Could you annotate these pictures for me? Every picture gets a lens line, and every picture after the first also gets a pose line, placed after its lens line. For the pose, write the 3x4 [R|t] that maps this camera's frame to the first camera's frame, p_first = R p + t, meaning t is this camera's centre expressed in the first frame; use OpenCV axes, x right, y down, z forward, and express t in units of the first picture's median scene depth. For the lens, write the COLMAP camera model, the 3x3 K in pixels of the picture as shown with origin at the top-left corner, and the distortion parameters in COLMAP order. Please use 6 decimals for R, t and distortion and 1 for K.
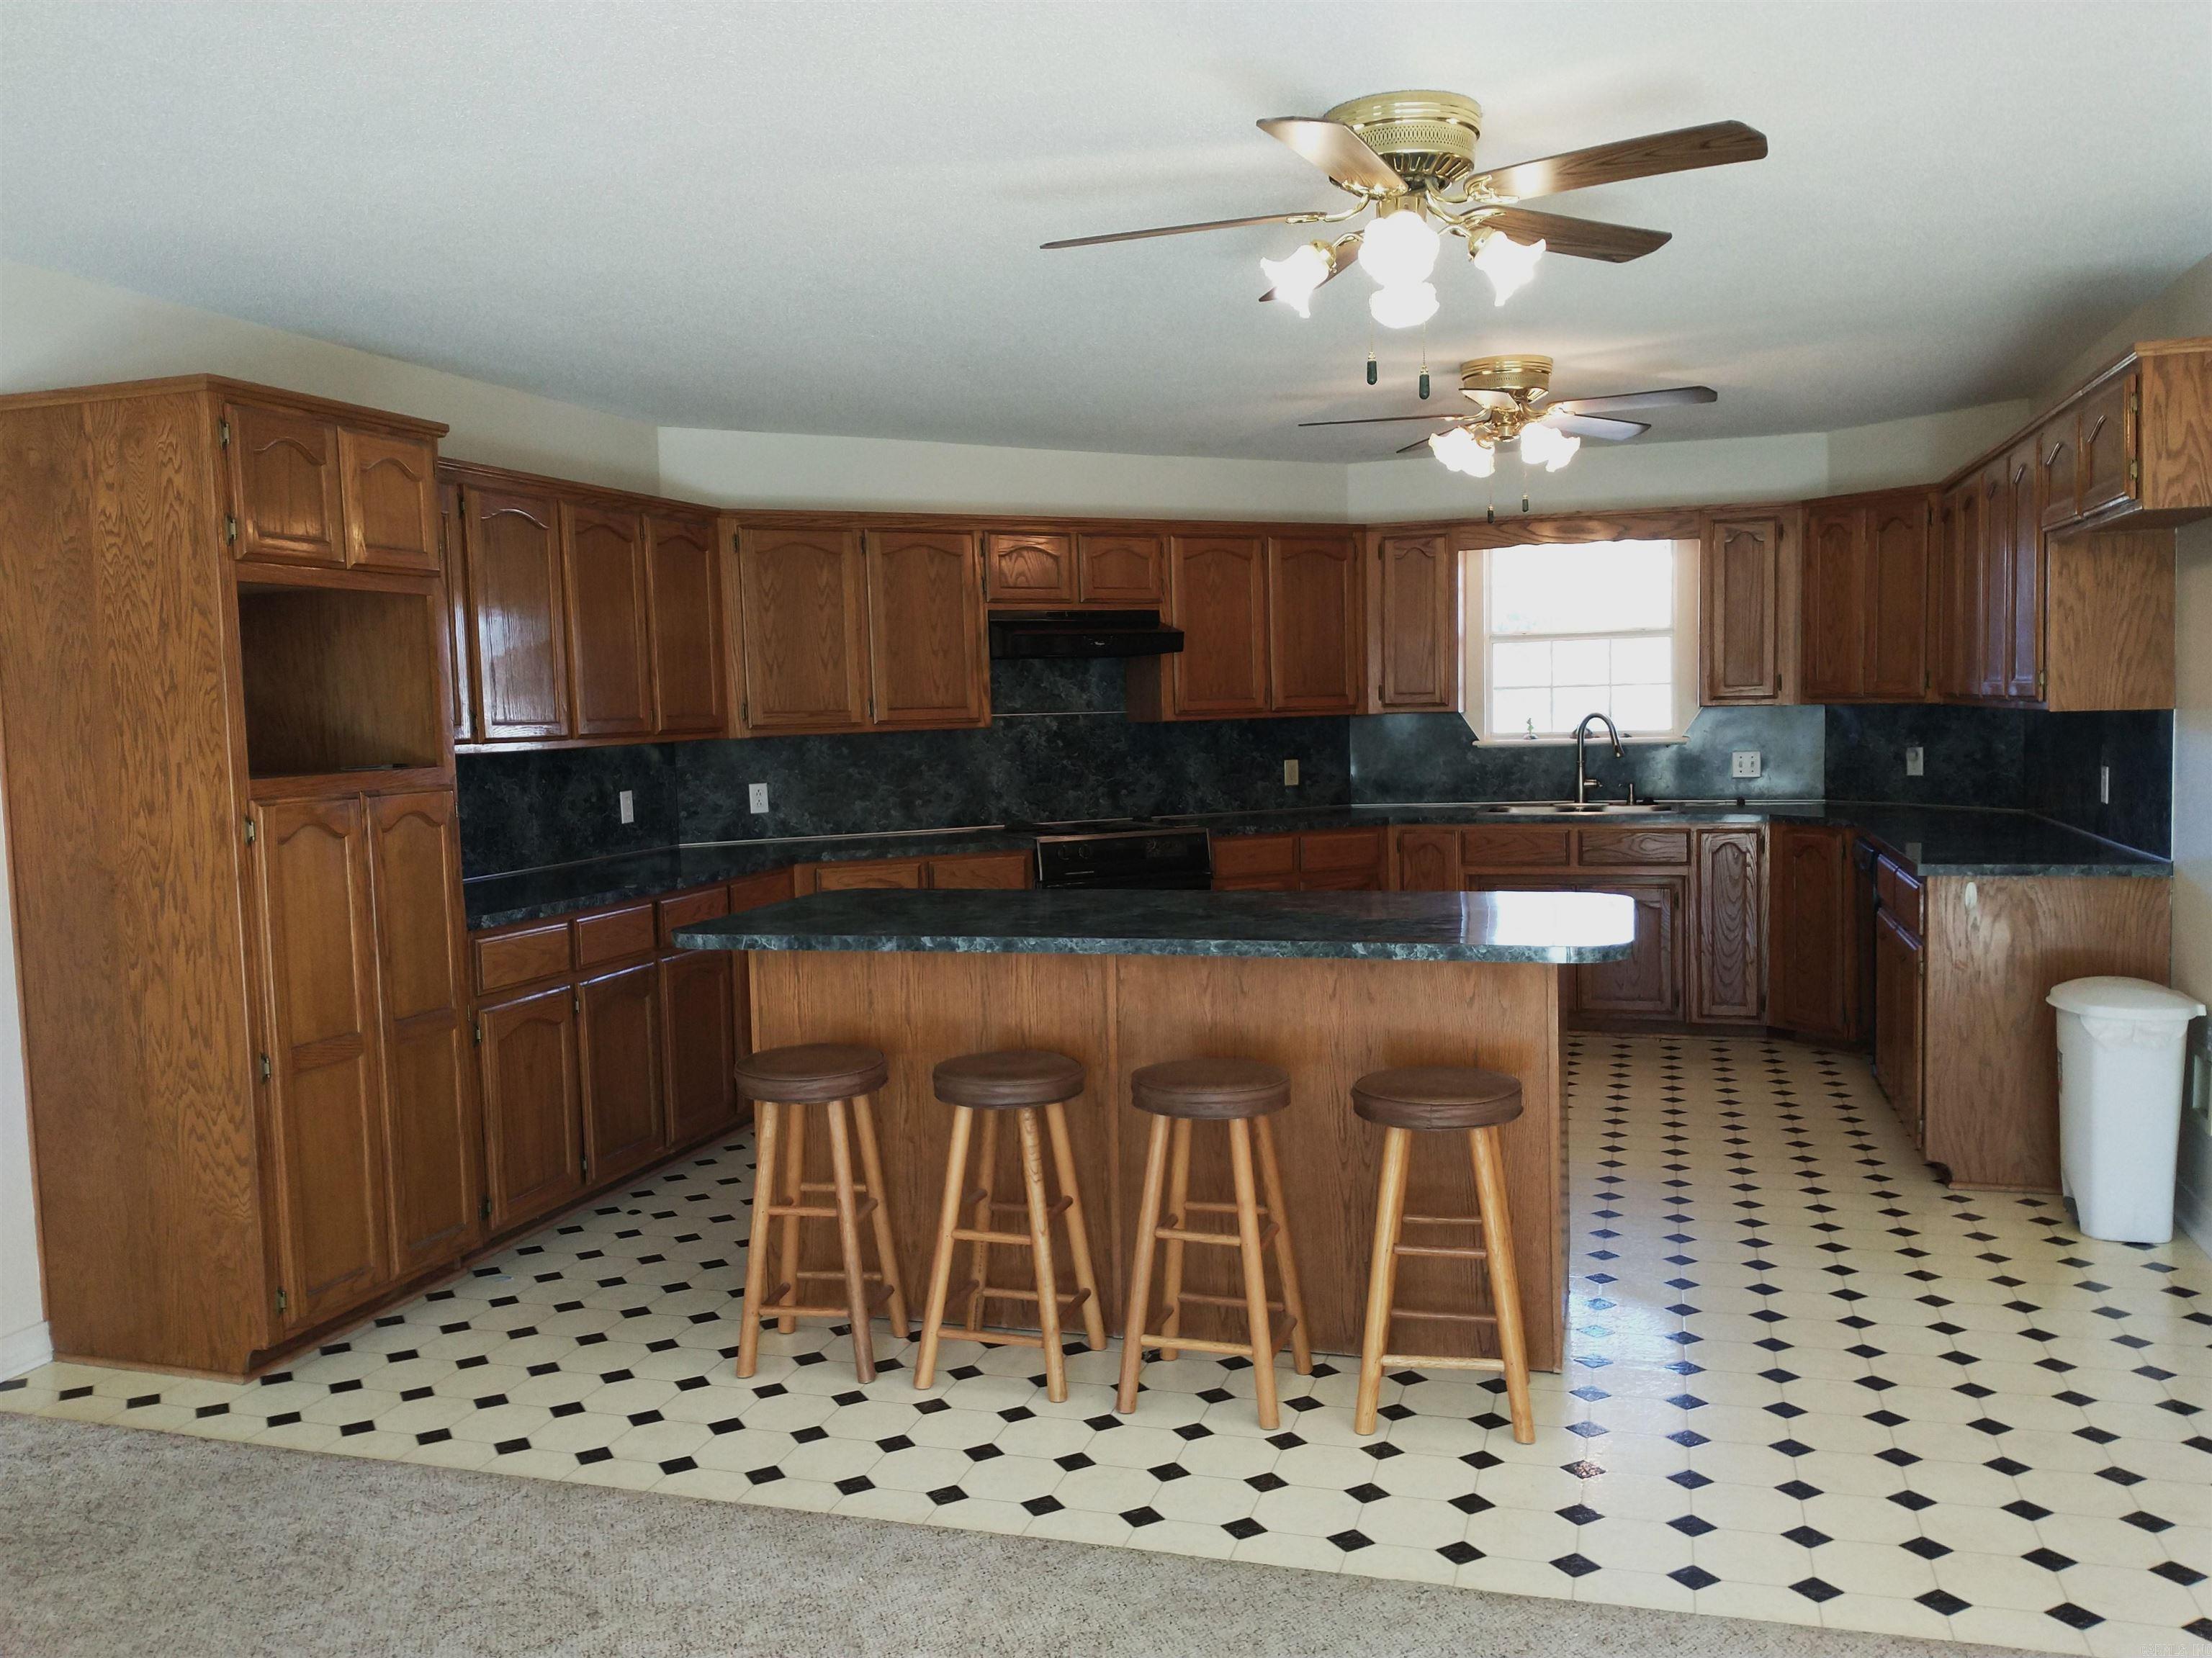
lens RADIAL K [[1759.4, 0, 1097.5], [0, 1759.4, 830.0], [0, 0, 1]] dist [0.069775, -0.112878]
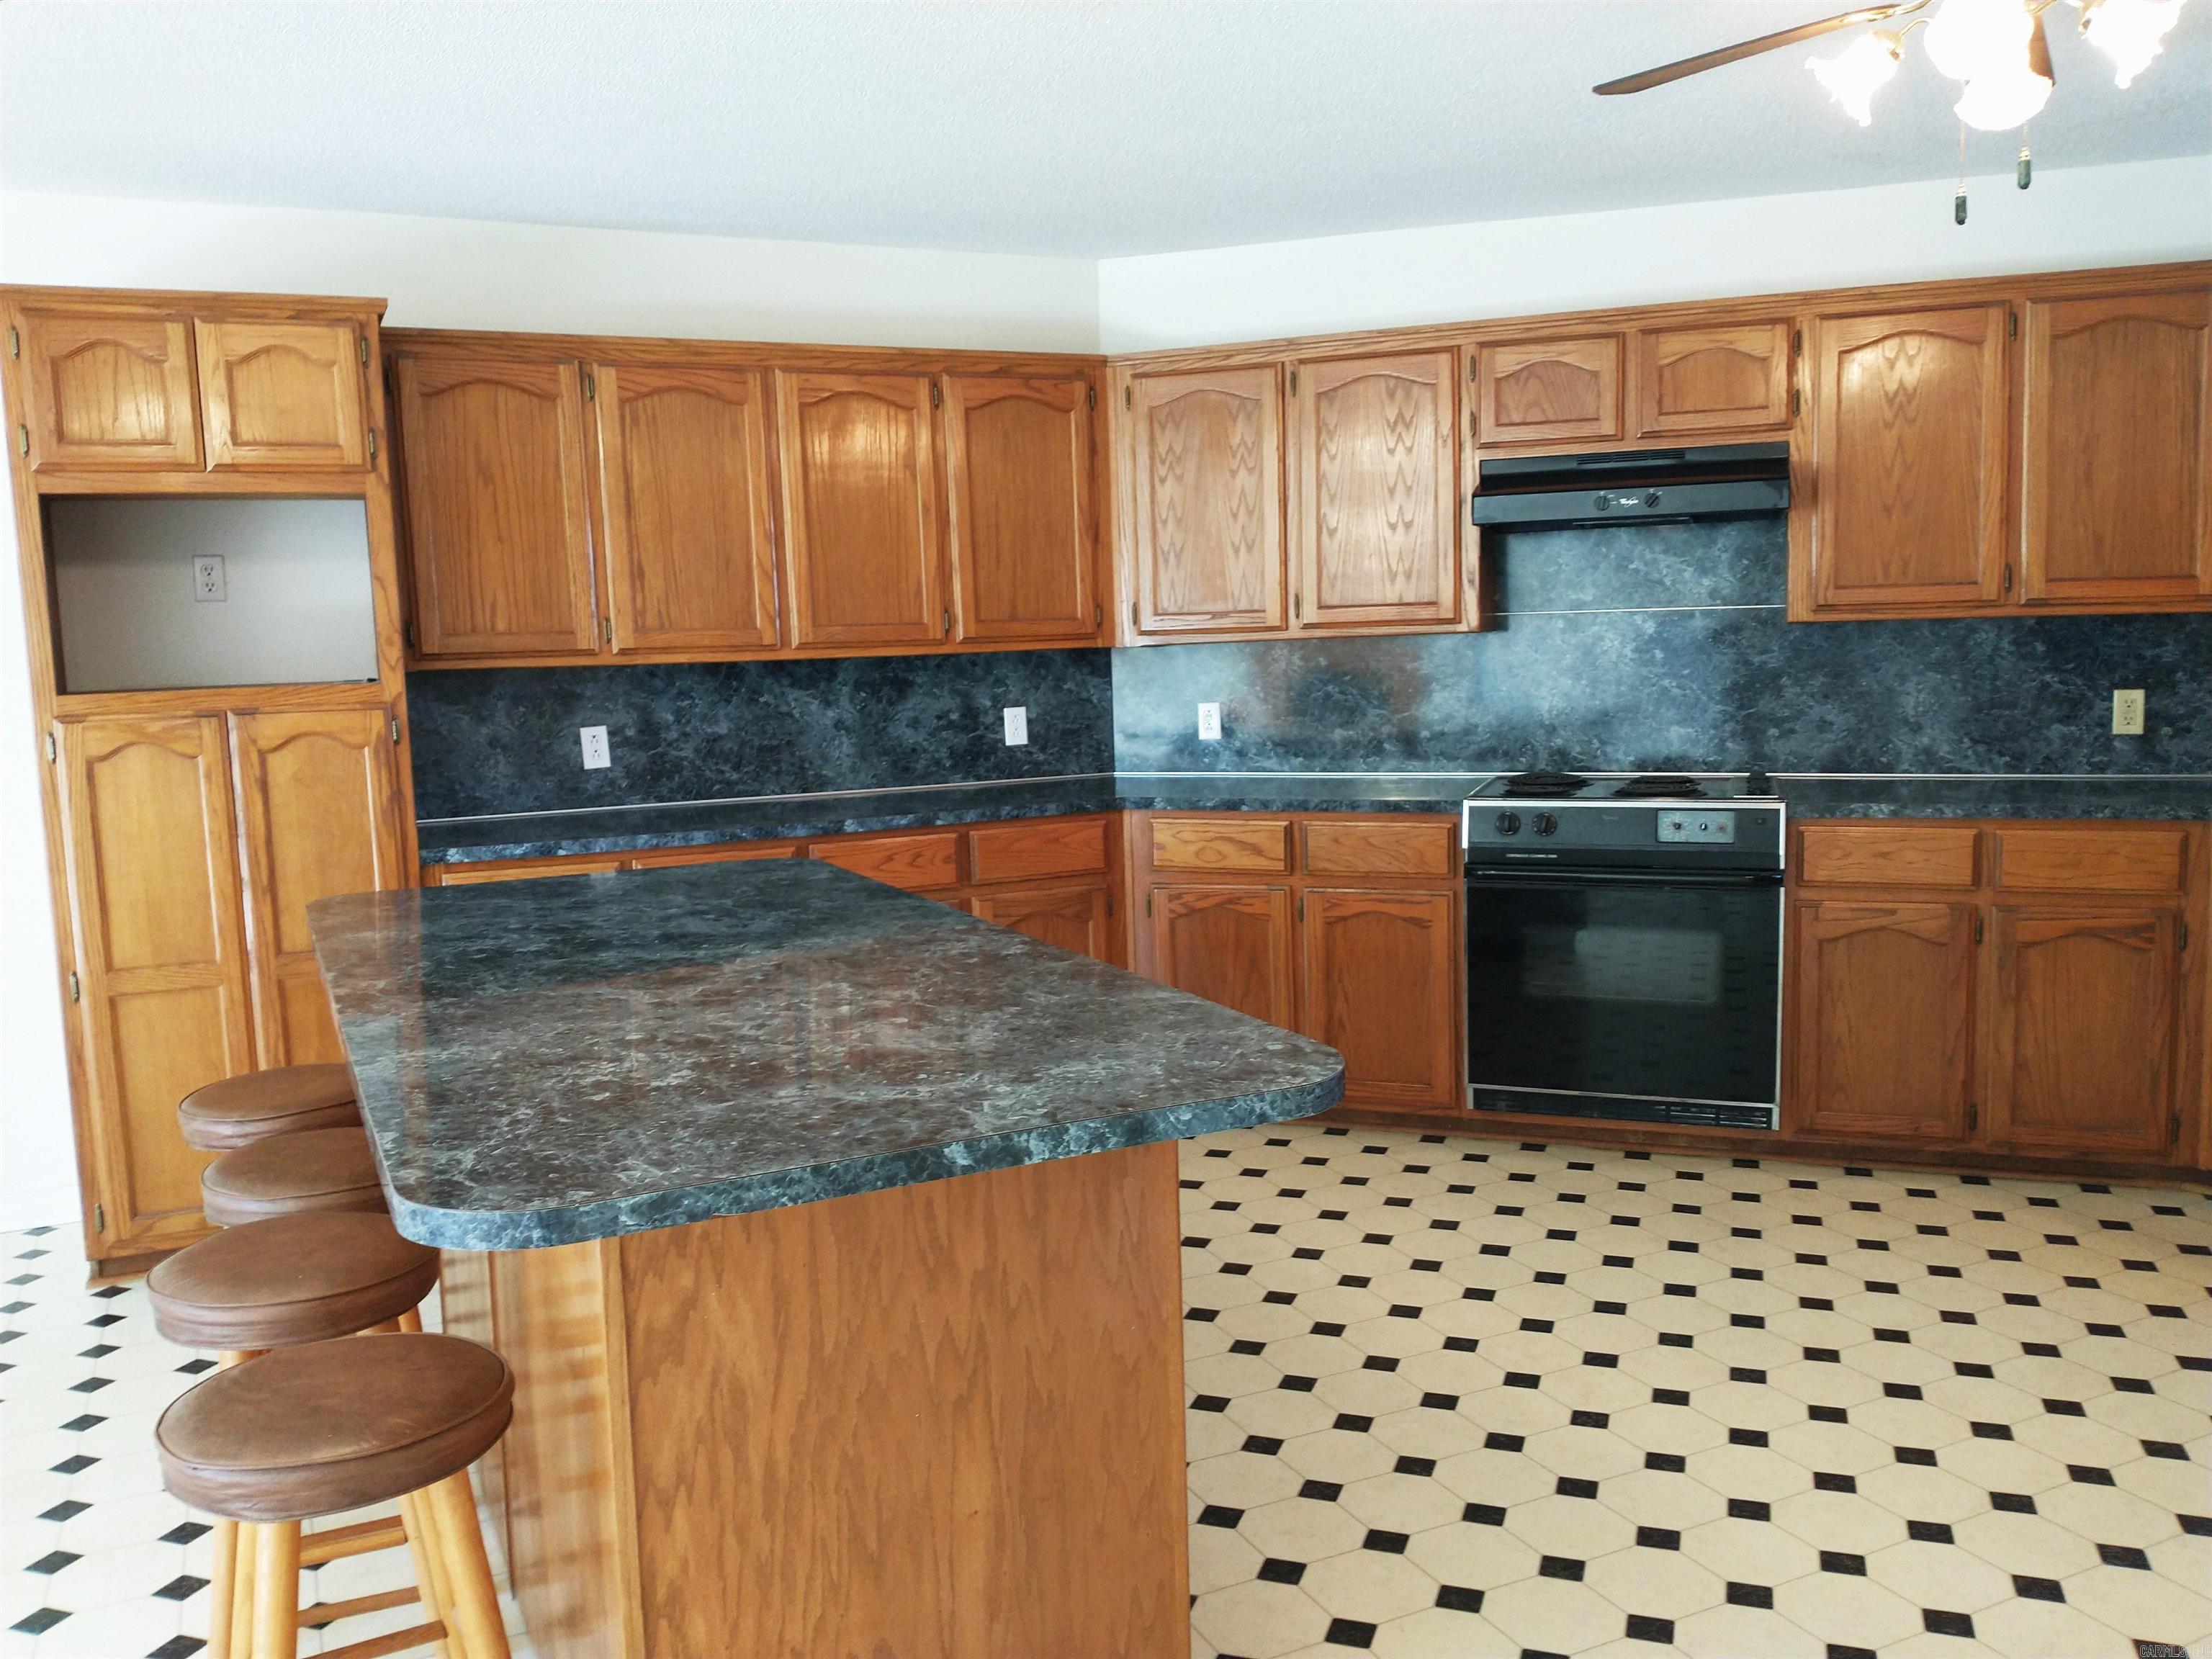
lens RADIAL K [[1759.6, 0, 1100.0], [0, 1759.6, 828.6], [0, 0, 1]] dist [0.069775, -0.112878]
pose [[0.680226, 0.089115, -0.727565, 0.375202], [-0.040372, 0.995630, 0.084204, -0.036034], [0.731890, -0.027905, 0.680851, 0.440327]]
